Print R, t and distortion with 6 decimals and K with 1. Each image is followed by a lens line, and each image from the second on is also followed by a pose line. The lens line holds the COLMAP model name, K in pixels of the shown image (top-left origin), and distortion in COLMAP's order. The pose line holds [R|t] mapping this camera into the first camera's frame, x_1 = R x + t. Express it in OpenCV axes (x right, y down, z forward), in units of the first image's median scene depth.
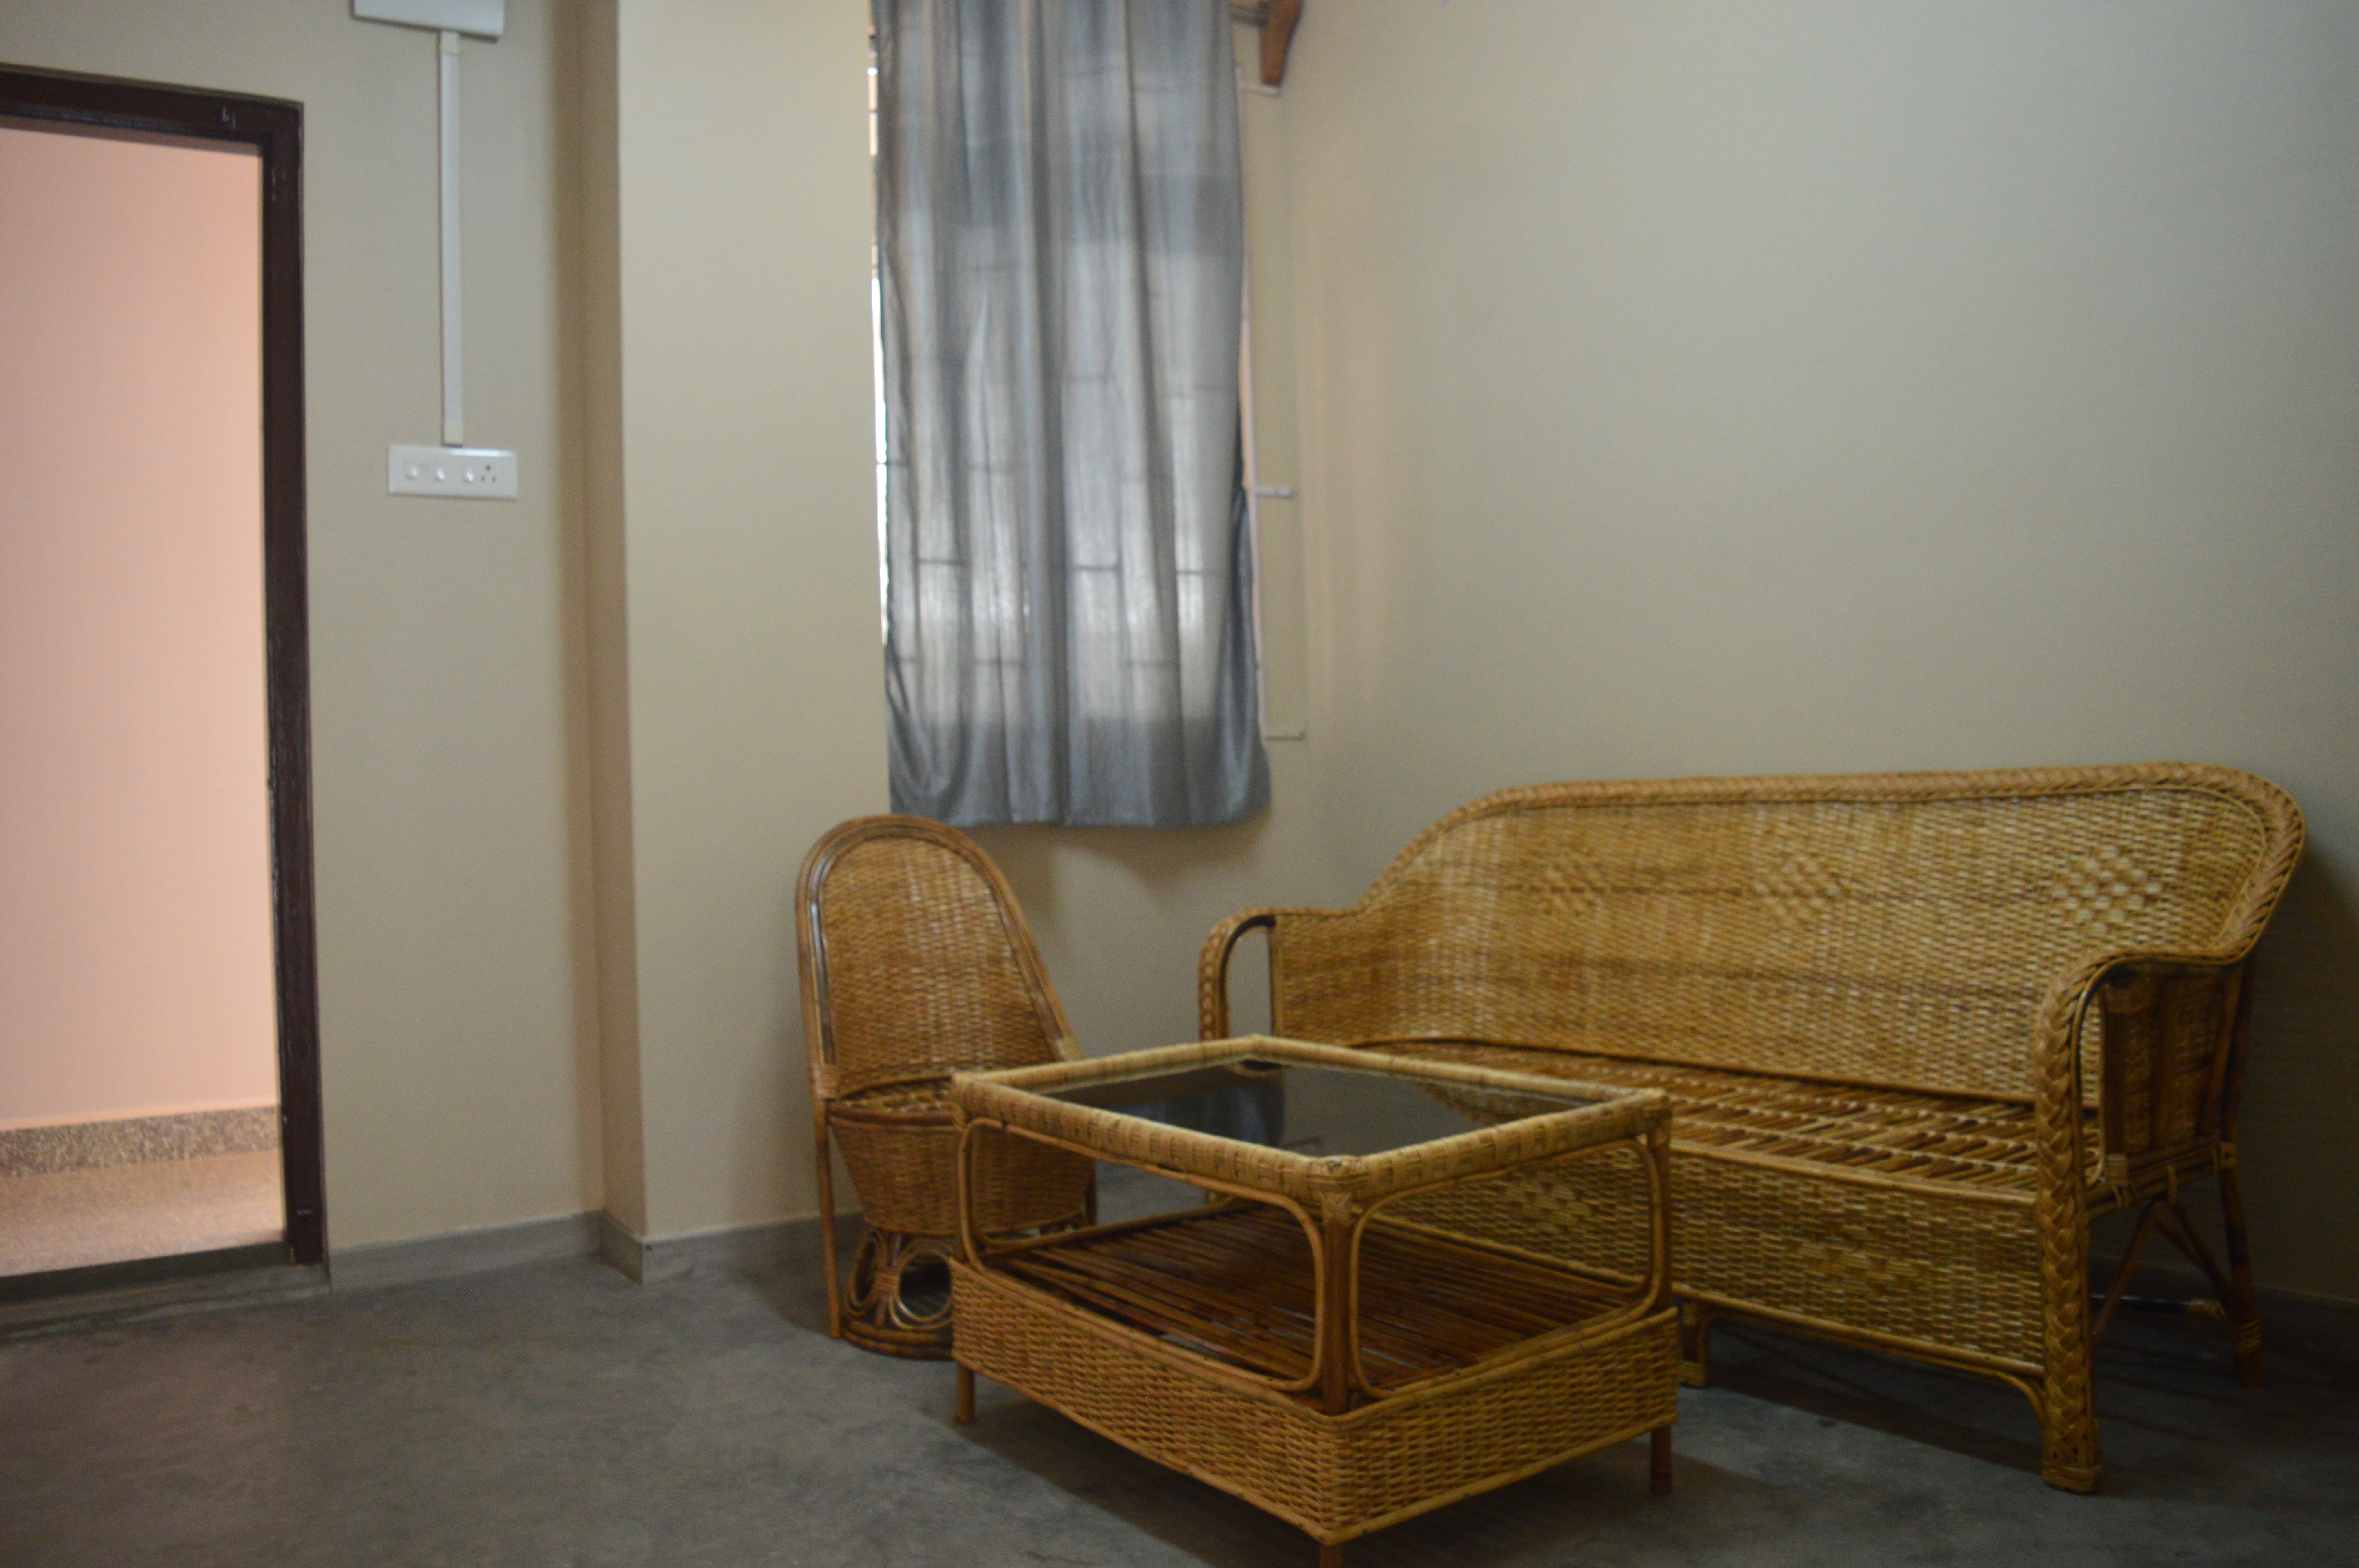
lens RADIAL K [[1859.9, 0, 1191.2], [0, 1859.9, 797.6], [0, 0, 1]] dist [-0.094975, 0.018870]
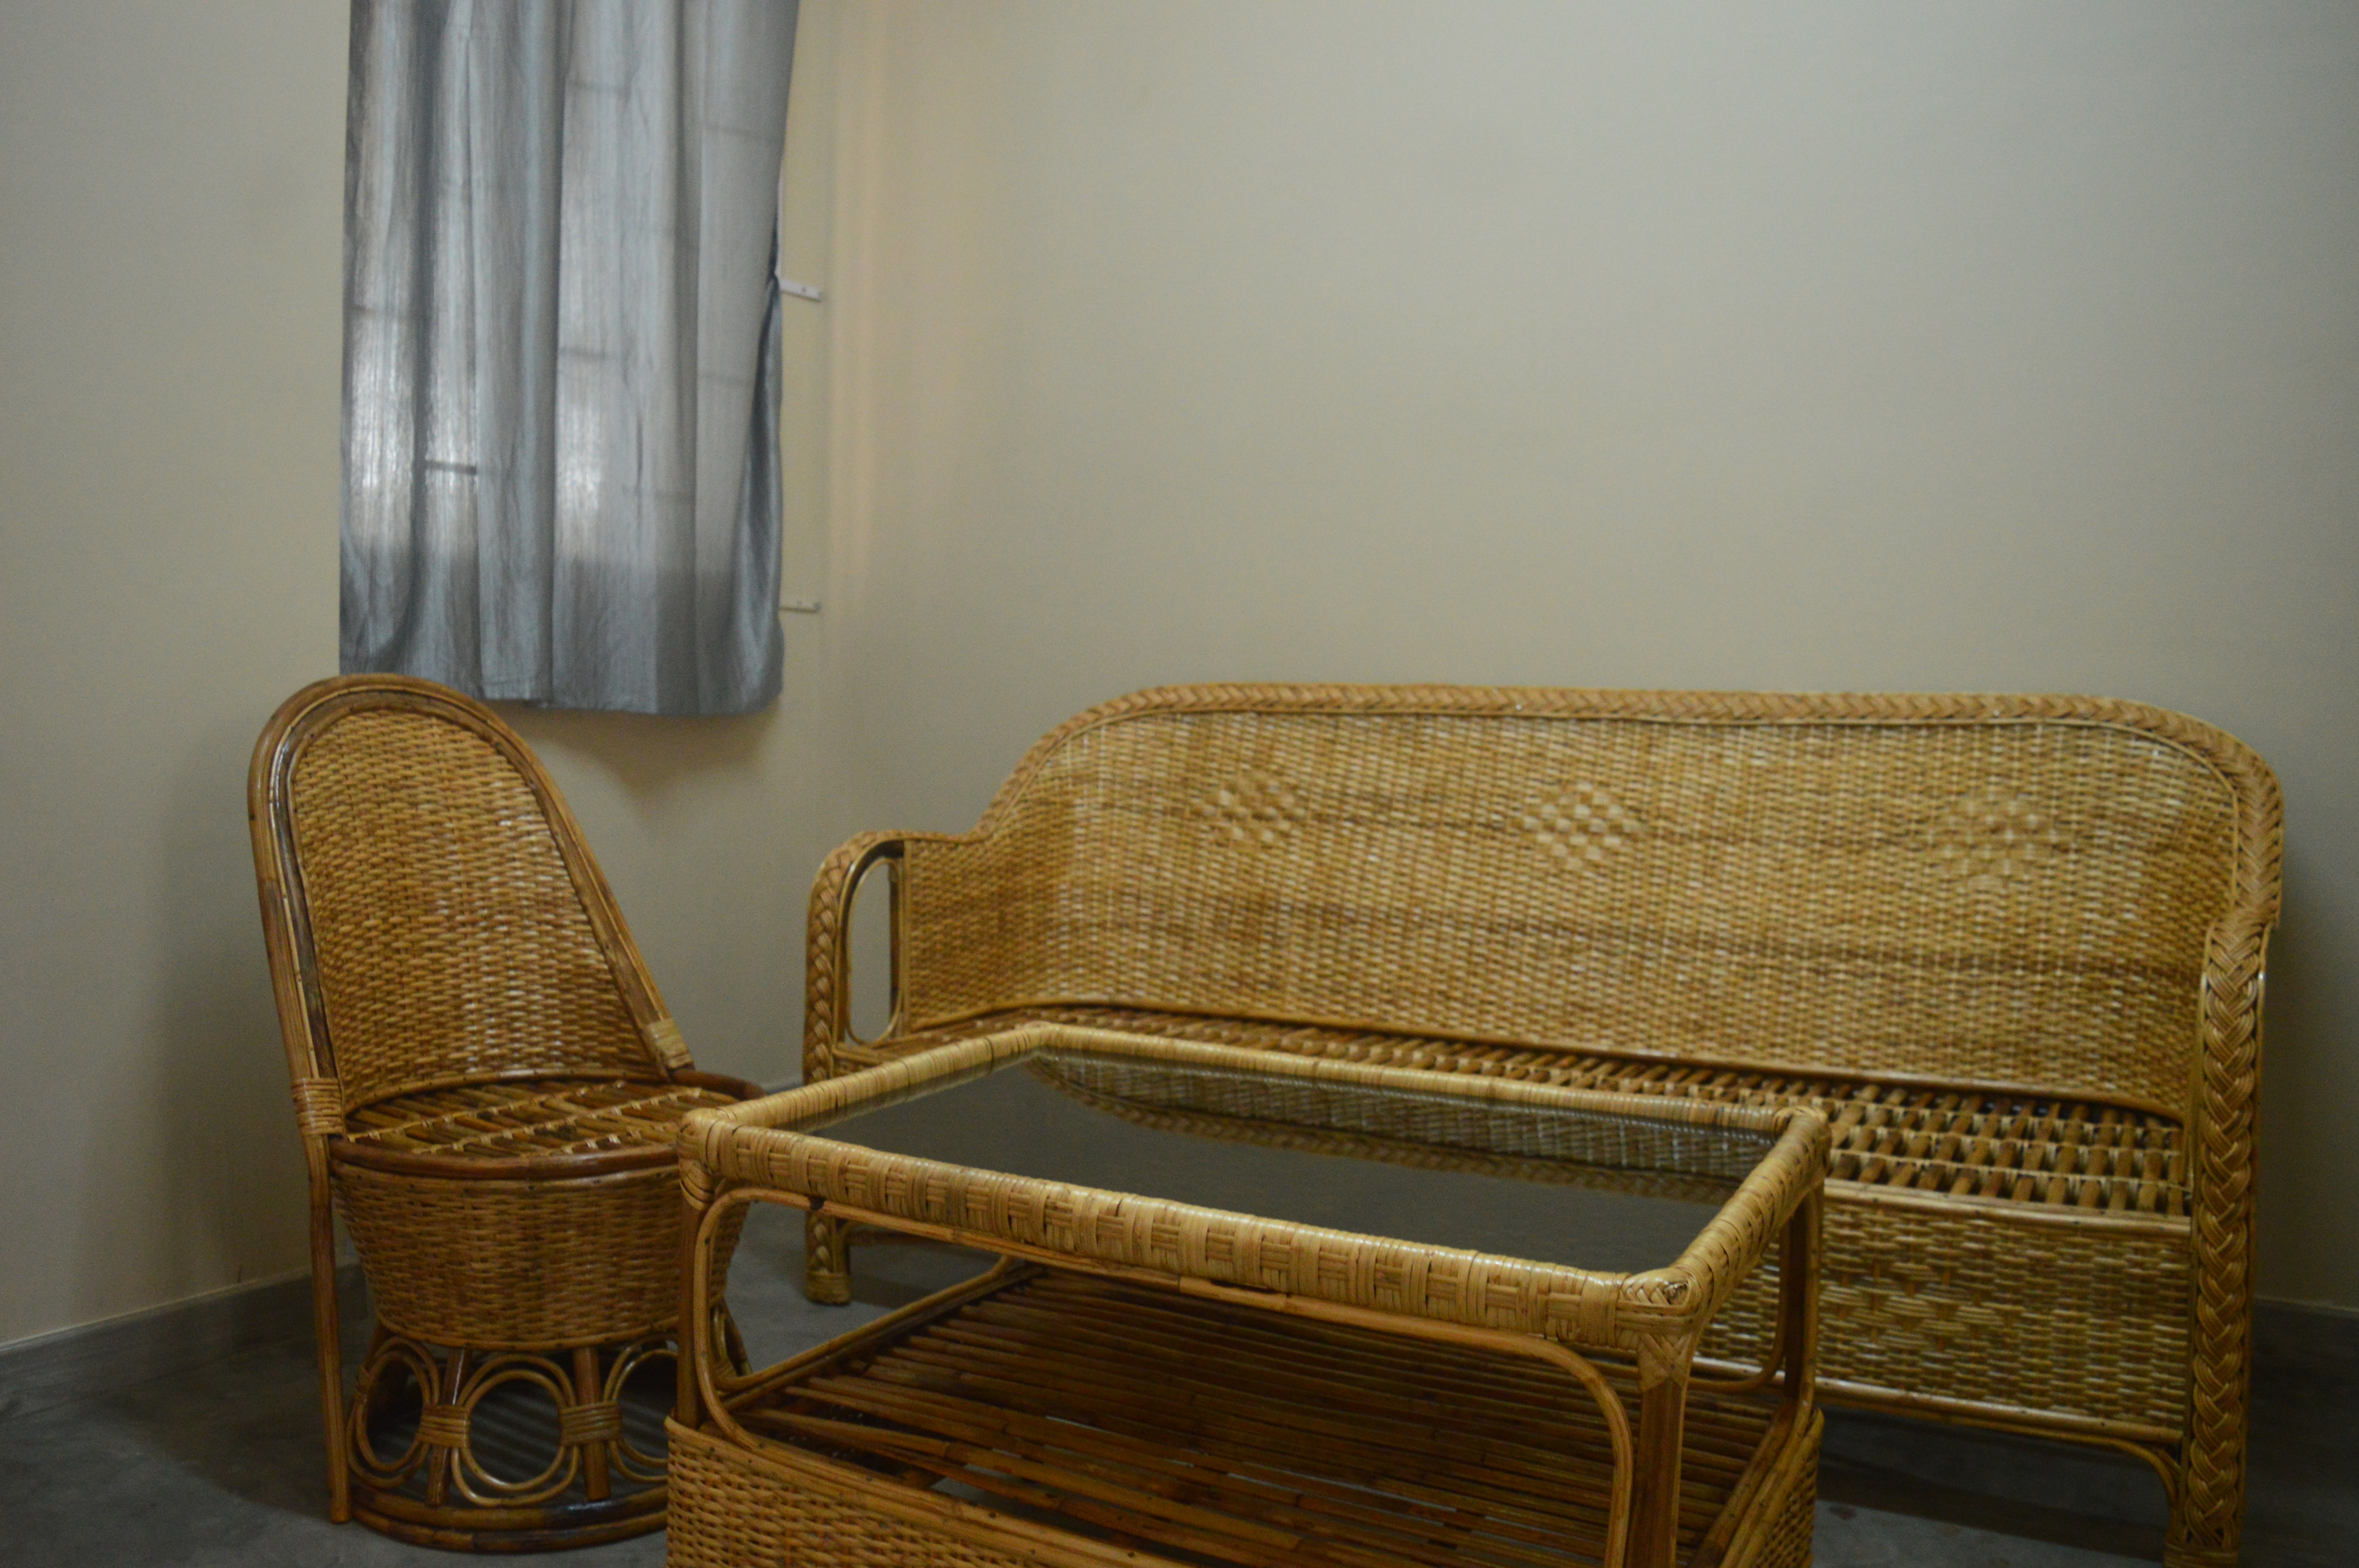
lens RADIAL K [[1859.9, 0, 1168.0], [0, 1859.9, 771.9], [0, 0, 1]] dist [-0.094975, 0.018870]
pose [[0.903233, 0.033761, 0.427821, -0.202108], [-0.047329, 0.998656, 0.021115, 0.017809], [-0.426533, -0.039320, 0.903617, 0.339148]]
